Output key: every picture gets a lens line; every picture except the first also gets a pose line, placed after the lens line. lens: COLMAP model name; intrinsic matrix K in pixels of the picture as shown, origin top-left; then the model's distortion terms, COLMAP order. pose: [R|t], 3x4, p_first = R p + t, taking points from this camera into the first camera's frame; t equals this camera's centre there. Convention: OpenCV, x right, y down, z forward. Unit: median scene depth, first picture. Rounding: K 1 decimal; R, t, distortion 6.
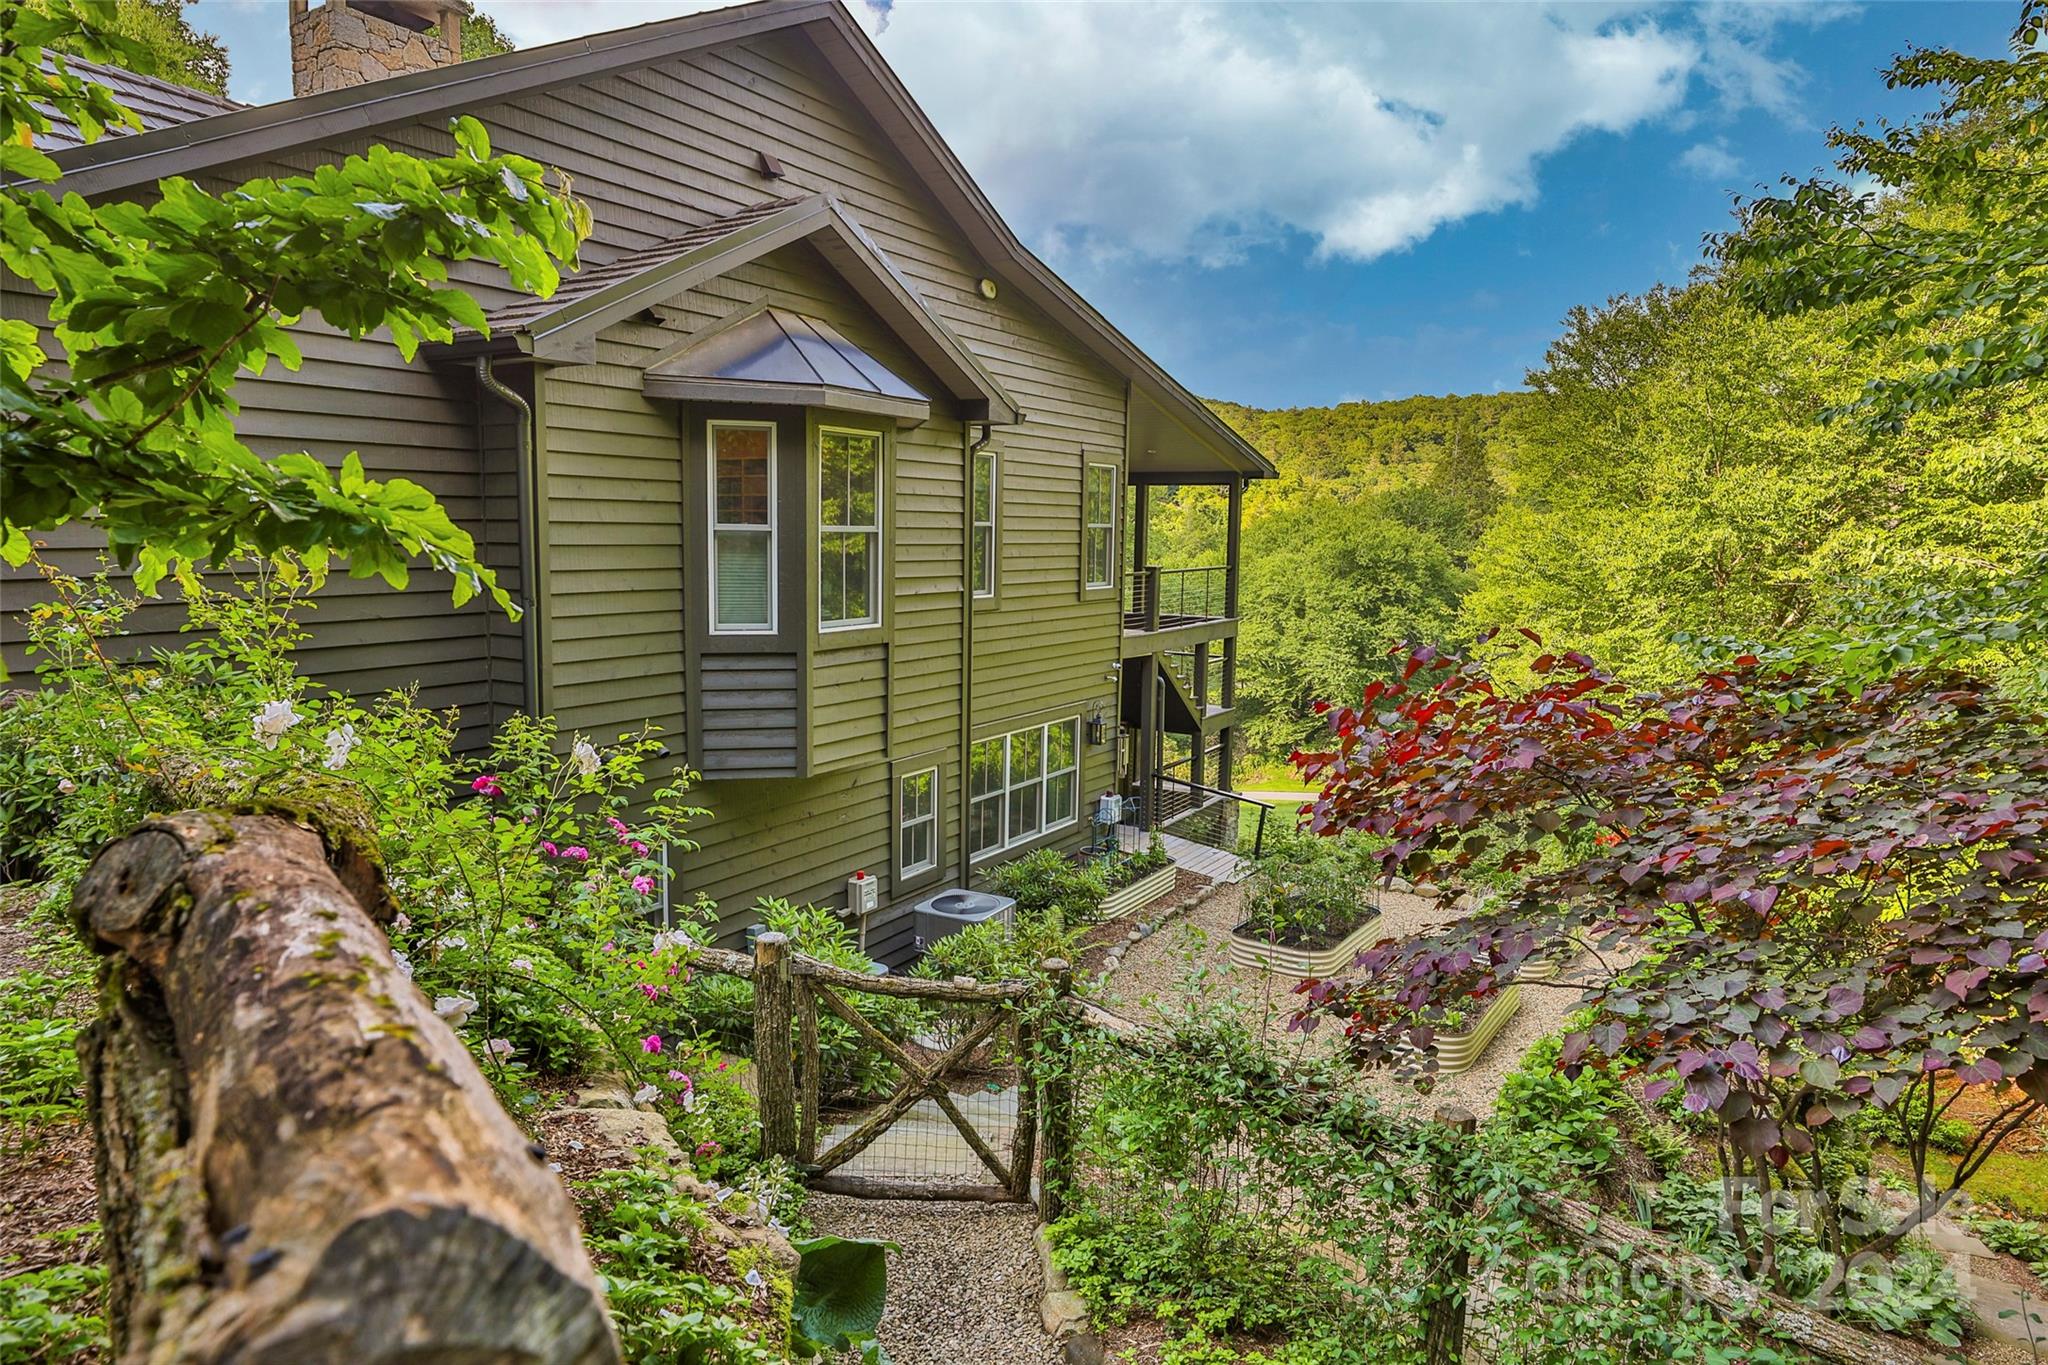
lens RADIAL K [[1189.1, 0, 1024.0], [0, 1189.1, 682.5], [0, 0, 1]] dist [-0.022707, 0.002846]
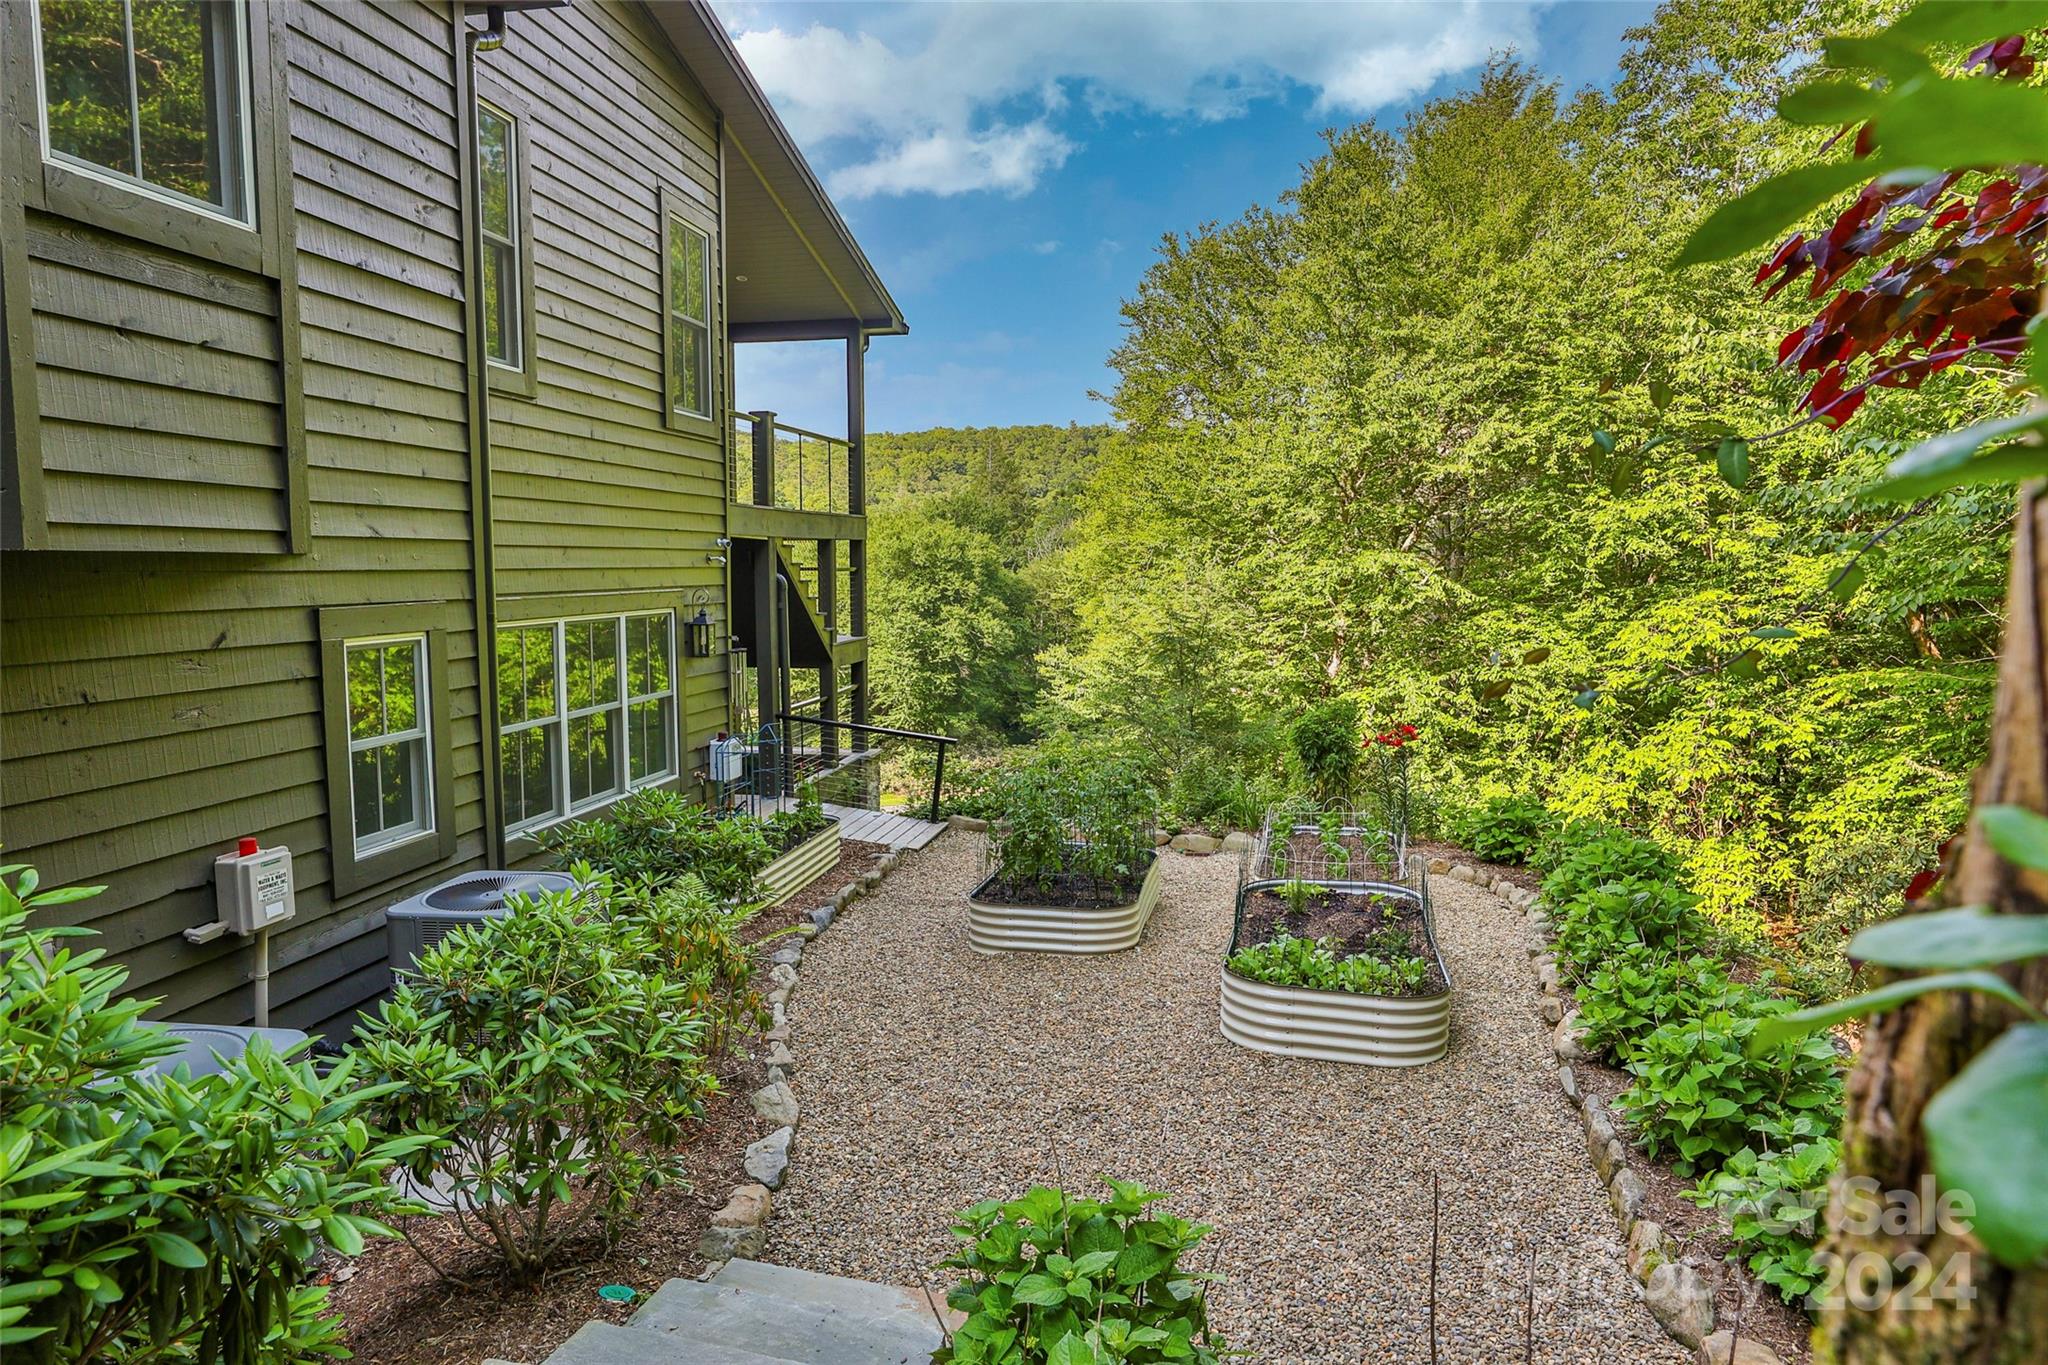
lens RADIAL K [[1189.1, 0, 1024.0], [0, 1189.1, 682.5], [0, 0, 1]] dist [-0.022707, 0.002846]
pose [[0.924684, -0.052225, 0.377138, -0.021869], [0.064555, 0.997711, -0.020117, 0.092188], [-0.375224, 0.042948, 0.925939, 0.340468]]
